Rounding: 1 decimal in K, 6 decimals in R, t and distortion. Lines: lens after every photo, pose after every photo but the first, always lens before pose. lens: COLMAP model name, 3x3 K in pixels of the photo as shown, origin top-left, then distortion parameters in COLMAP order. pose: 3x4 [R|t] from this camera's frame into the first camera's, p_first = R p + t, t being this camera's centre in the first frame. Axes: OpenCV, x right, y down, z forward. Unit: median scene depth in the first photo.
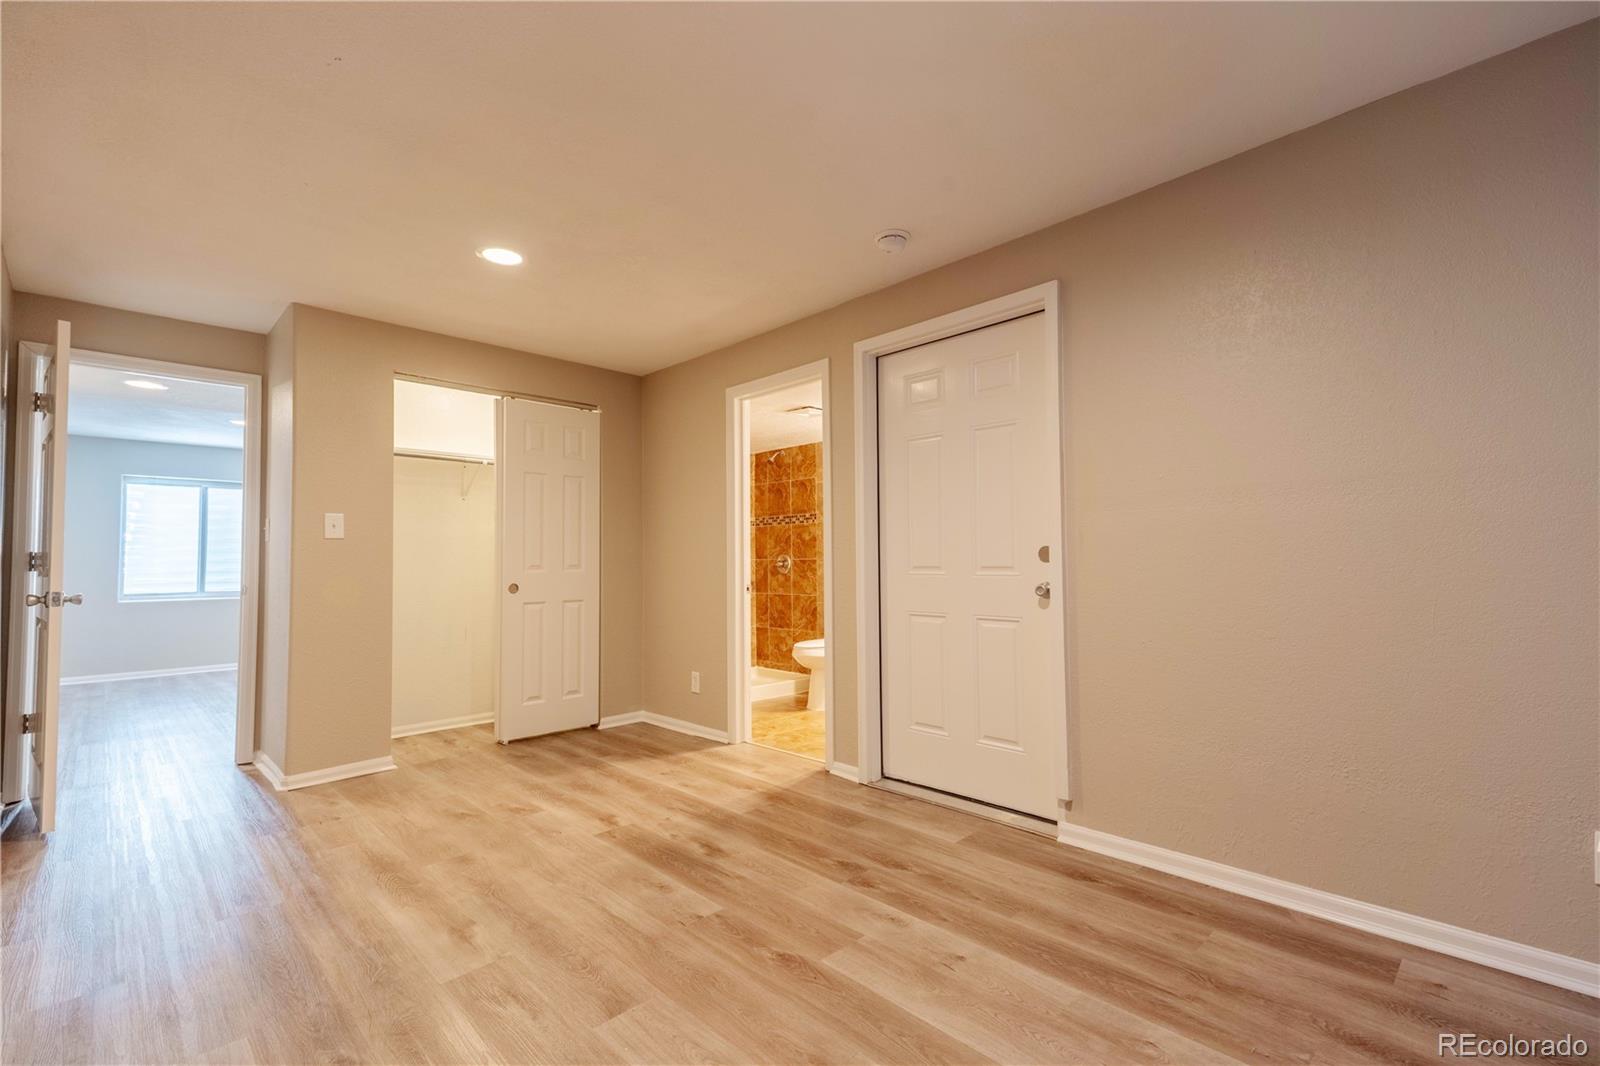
lens RADIAL K [[706.0, 0, 796.7], [0, 706.0, 539.9], [0, 0, 1]] dist [0.028751, -0.001208]
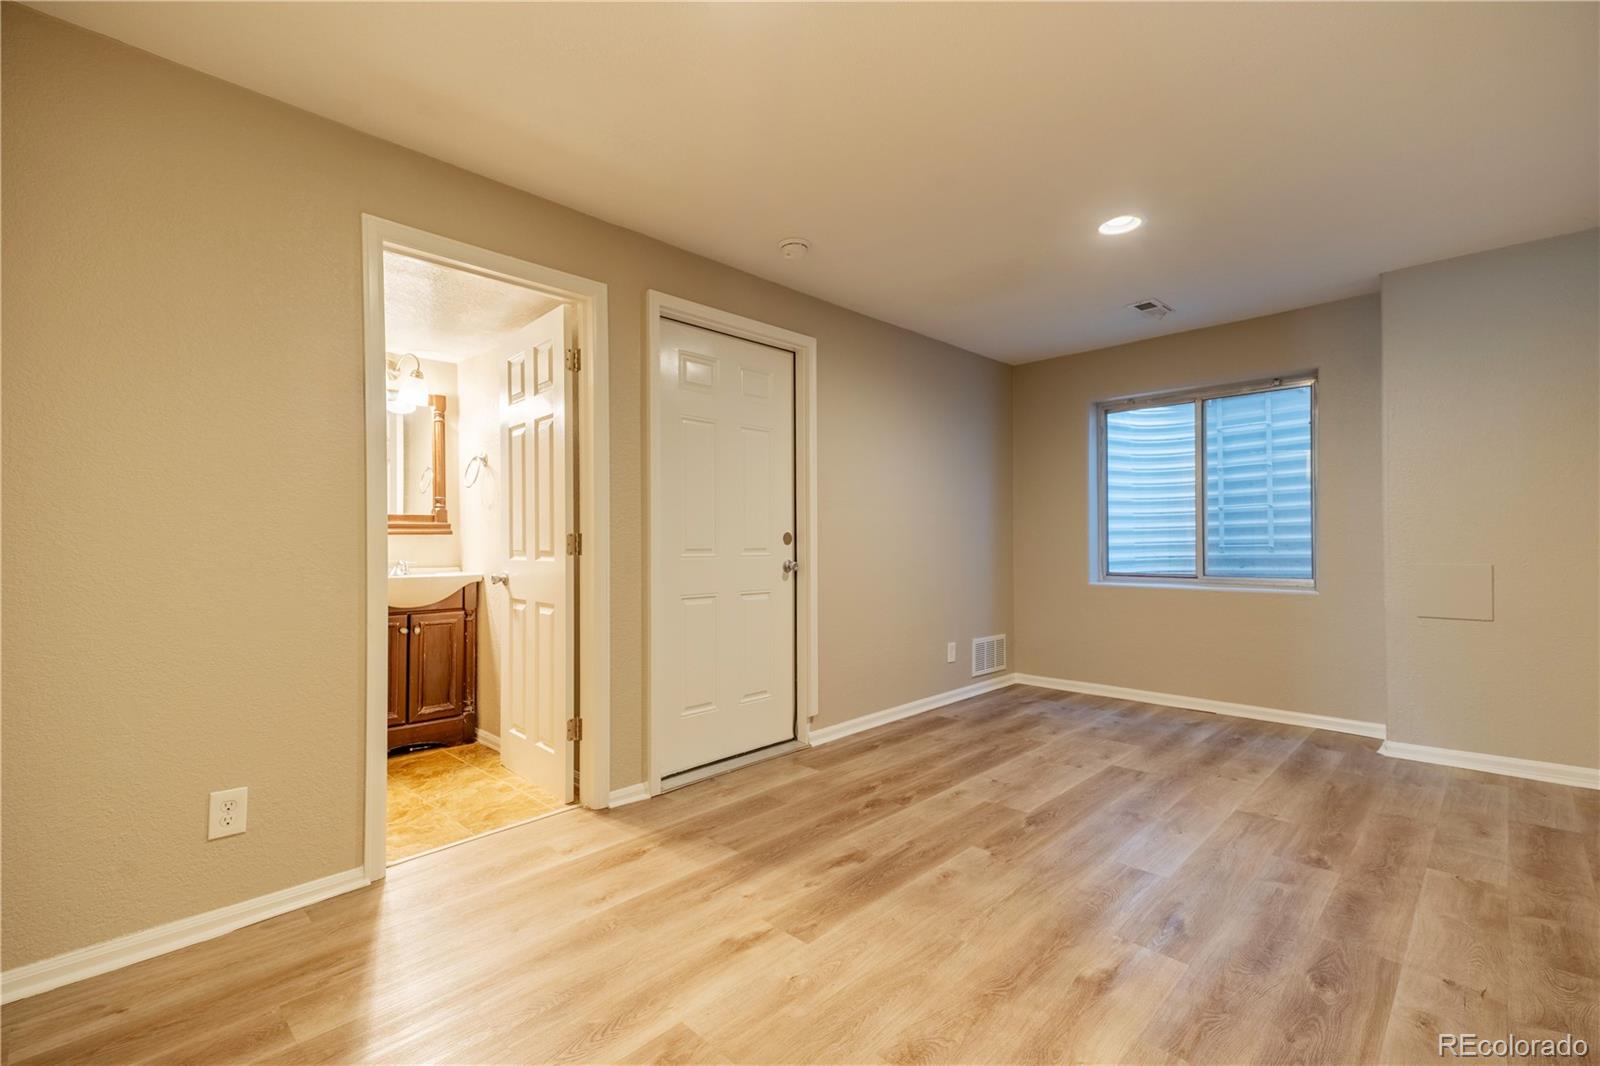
lens RADIAL K [[706.0, 0, 802.6], [0, 706.0, 533.7], [0, 0, 1]] dist [0.028751, -0.001208]
pose [[-0.026491, 0.019479, 0.999459, -0.881845], [-0.023749, 0.999516, -0.020109, 0.035479], [-0.999367, -0.024268, -0.026016, 0.936434]]
